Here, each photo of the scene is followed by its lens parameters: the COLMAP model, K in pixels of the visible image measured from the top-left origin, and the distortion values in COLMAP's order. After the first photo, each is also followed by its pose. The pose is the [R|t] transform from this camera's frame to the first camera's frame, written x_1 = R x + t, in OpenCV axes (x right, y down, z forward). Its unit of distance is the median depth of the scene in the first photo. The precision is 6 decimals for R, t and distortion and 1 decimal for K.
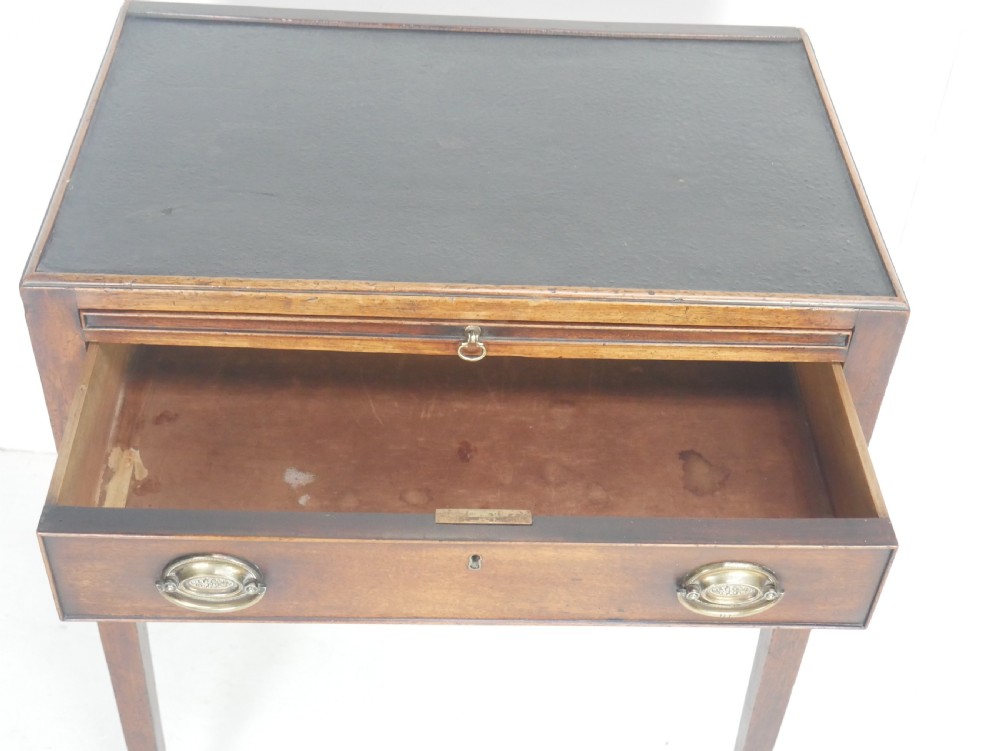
lens RADIAL K [[1381.8, 0, 500.0], [0, 1381.8, 375.5], [0, 0, 1]] dist [0.015192, -0.061463]
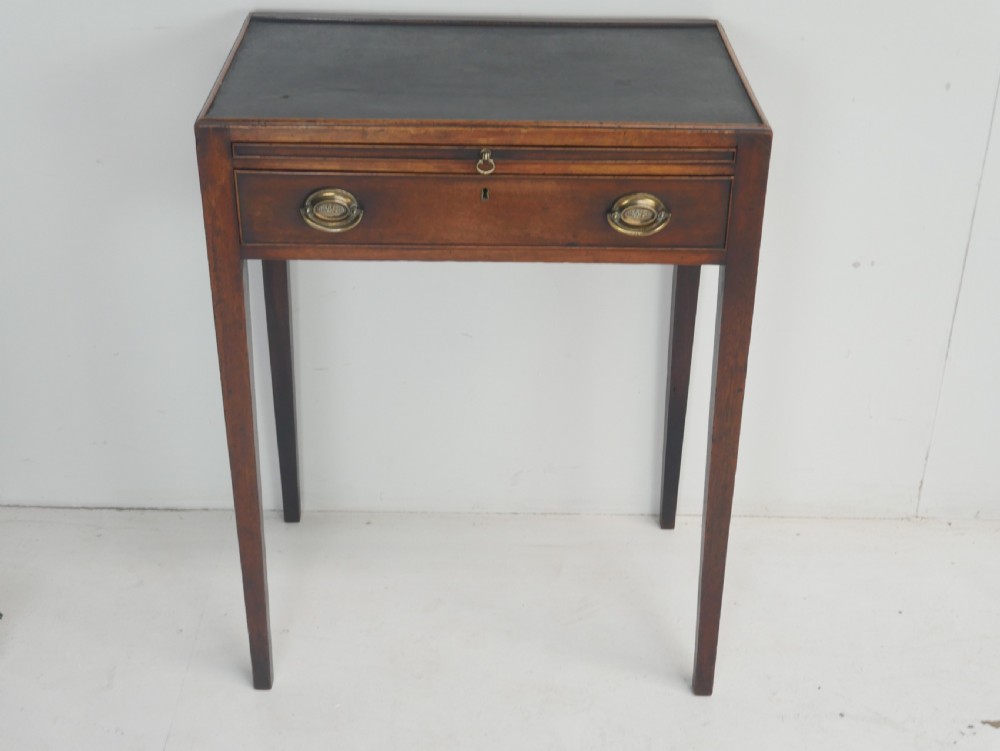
lens RADIAL K [[1411.0, 0, 500.0], [0, 1411.0, 375.5], [0, 0, 1]] dist [0.007070, -0.015006]
pose [[0.999239, -0.024615, -0.030263, 0.037596], [0.018077, 0.979643, -0.199933, 0.522454], [0.034569, 0.199234, 0.979342, -0.479183]]
